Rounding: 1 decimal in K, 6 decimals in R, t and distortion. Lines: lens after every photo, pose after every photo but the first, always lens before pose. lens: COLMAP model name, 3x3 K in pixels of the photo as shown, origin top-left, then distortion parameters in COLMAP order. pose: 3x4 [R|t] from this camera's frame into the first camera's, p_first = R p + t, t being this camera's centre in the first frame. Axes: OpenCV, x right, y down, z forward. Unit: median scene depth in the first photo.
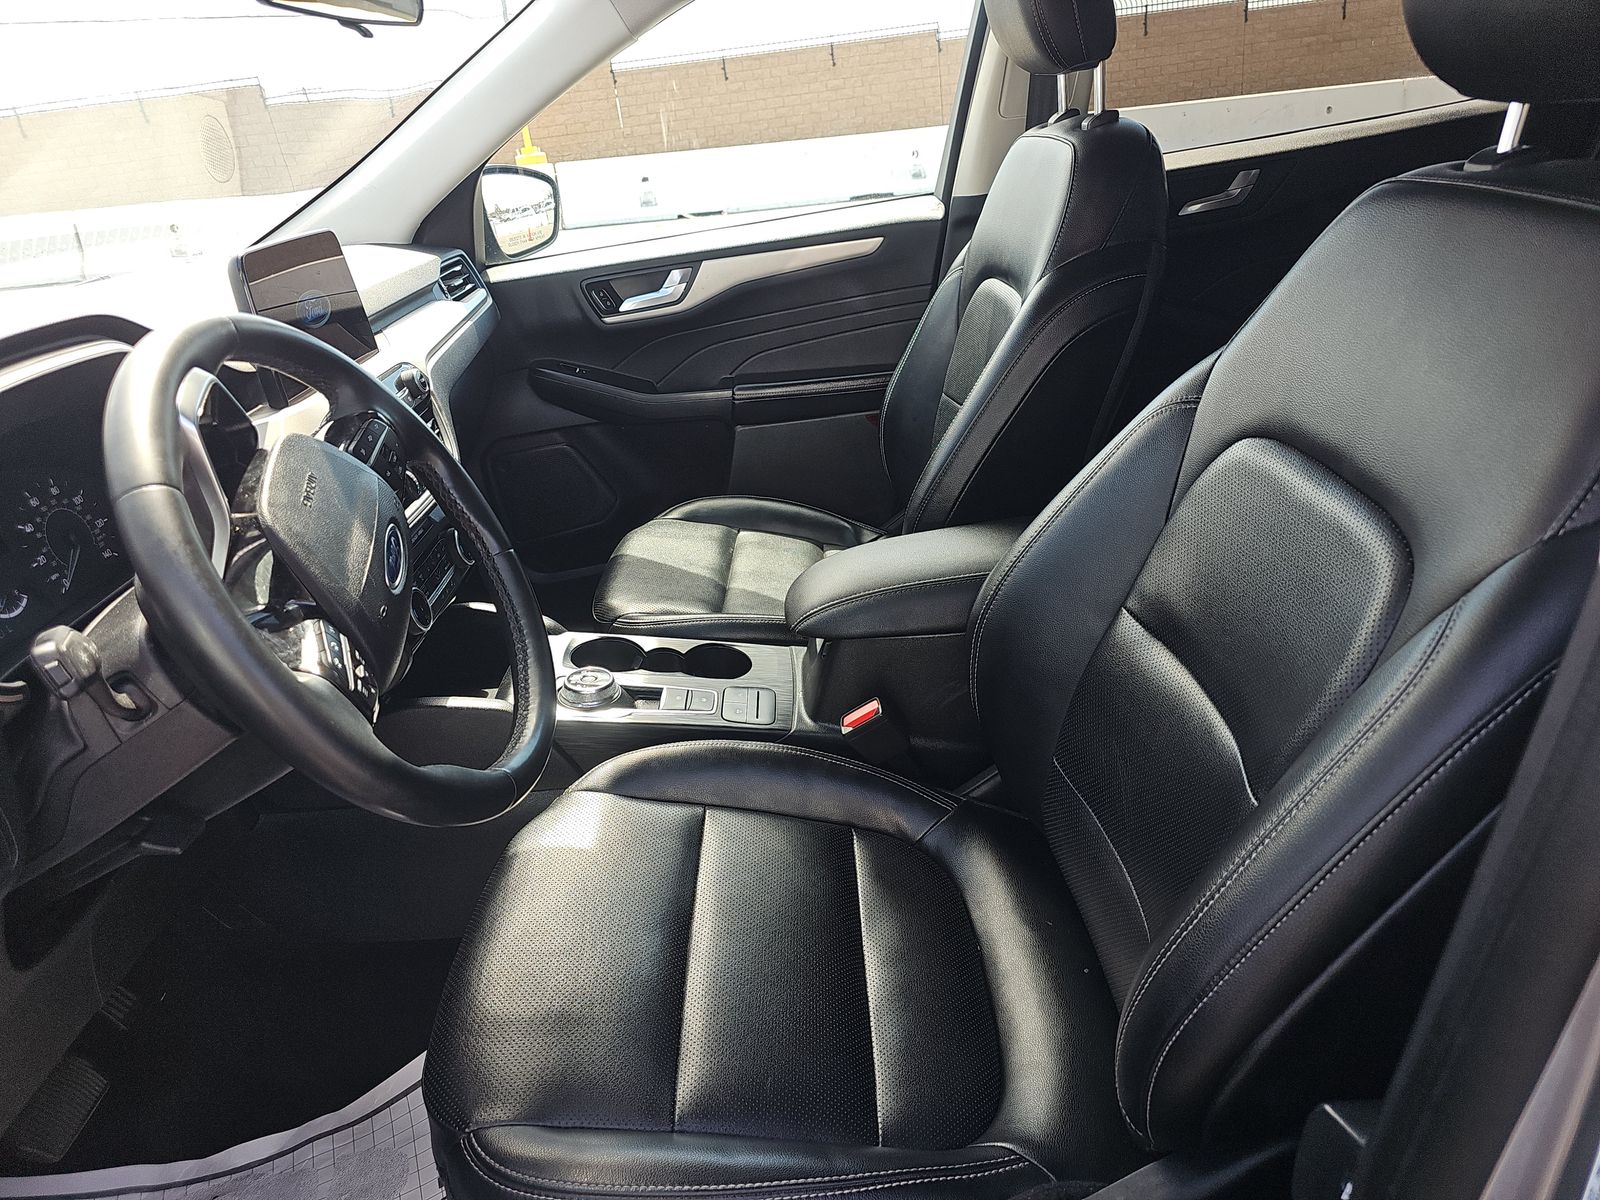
lens RADIAL K [[1083.2, 0, 803.0], [0, 1083.2, 601.1], [0, 0, 1]] dist [0.035370, -0.029235]
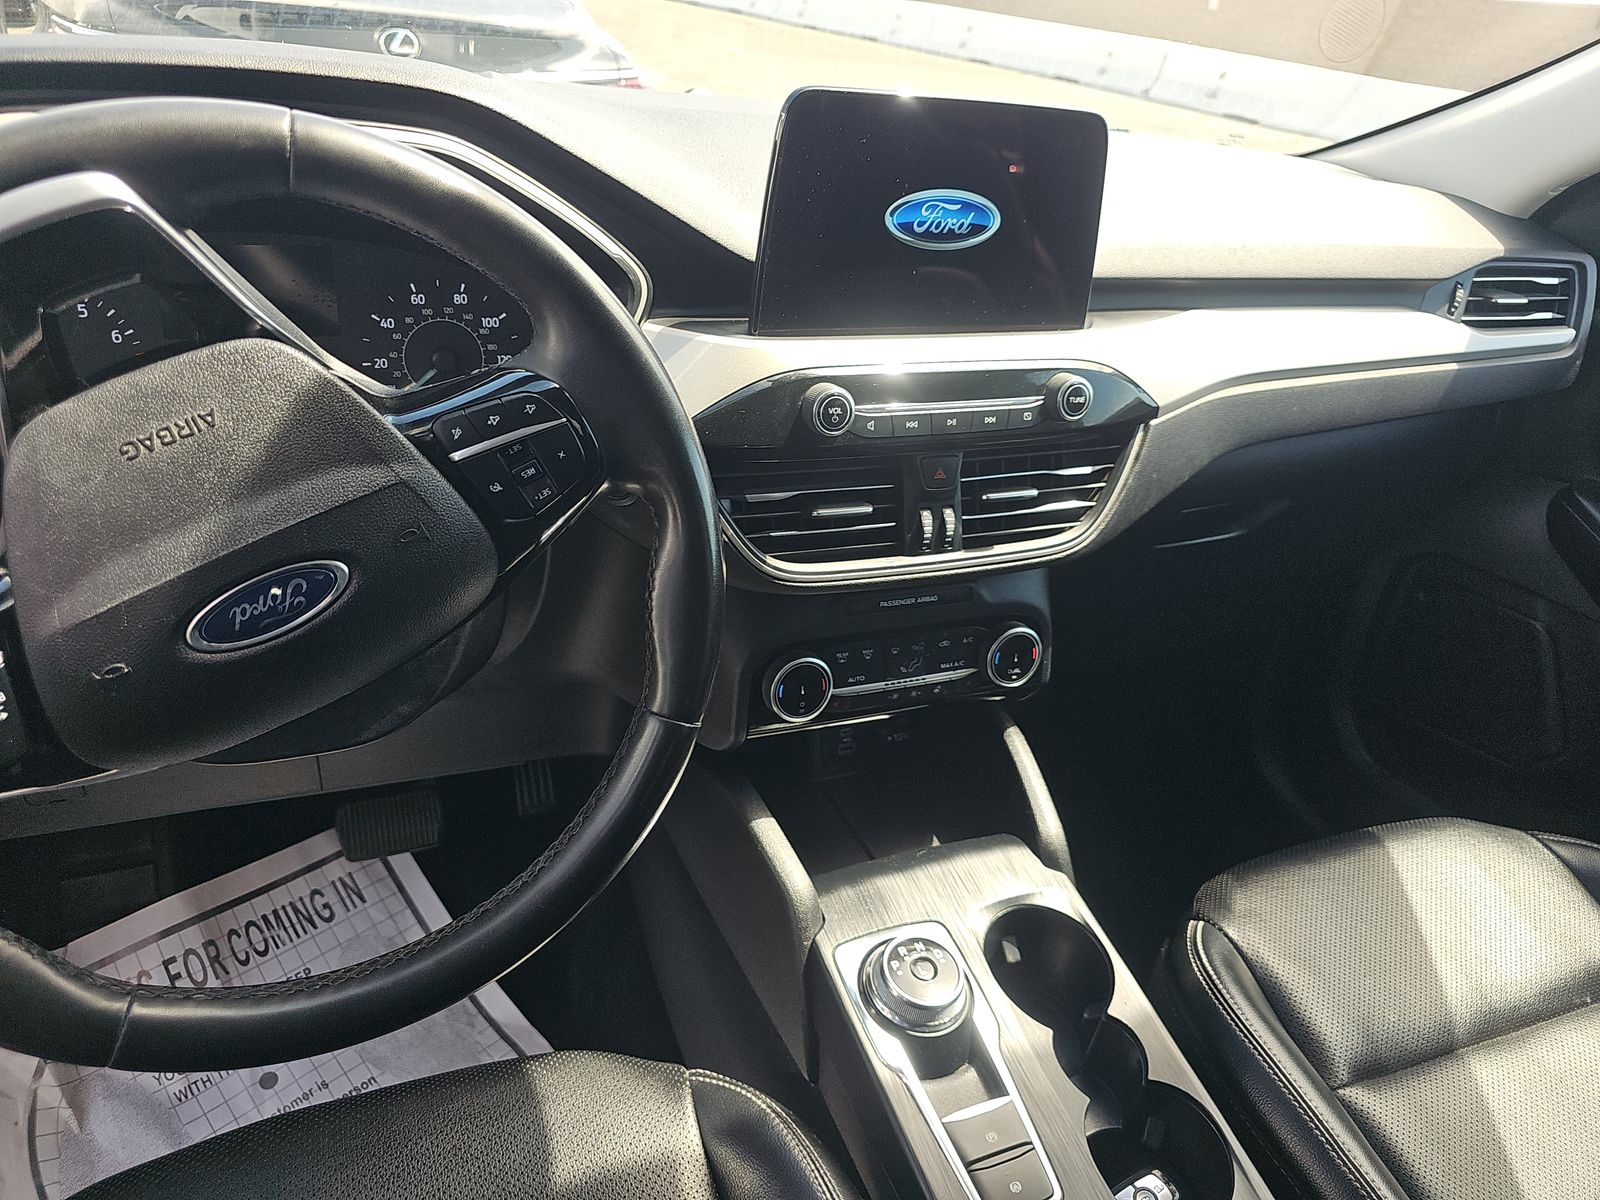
lens RADIAL K [[1083.2, 0, 795.0], [0, 1083.2, 595.0], [0, 0, 1]] dist [0.035370, -0.029235]
pose [[0.354452, 0.577527, -0.735409, 0.112917], [-0.518357, 0.775925, 0.359508, -0.340013], [0.778248, 0.253776, 0.574394, 0.772621]]
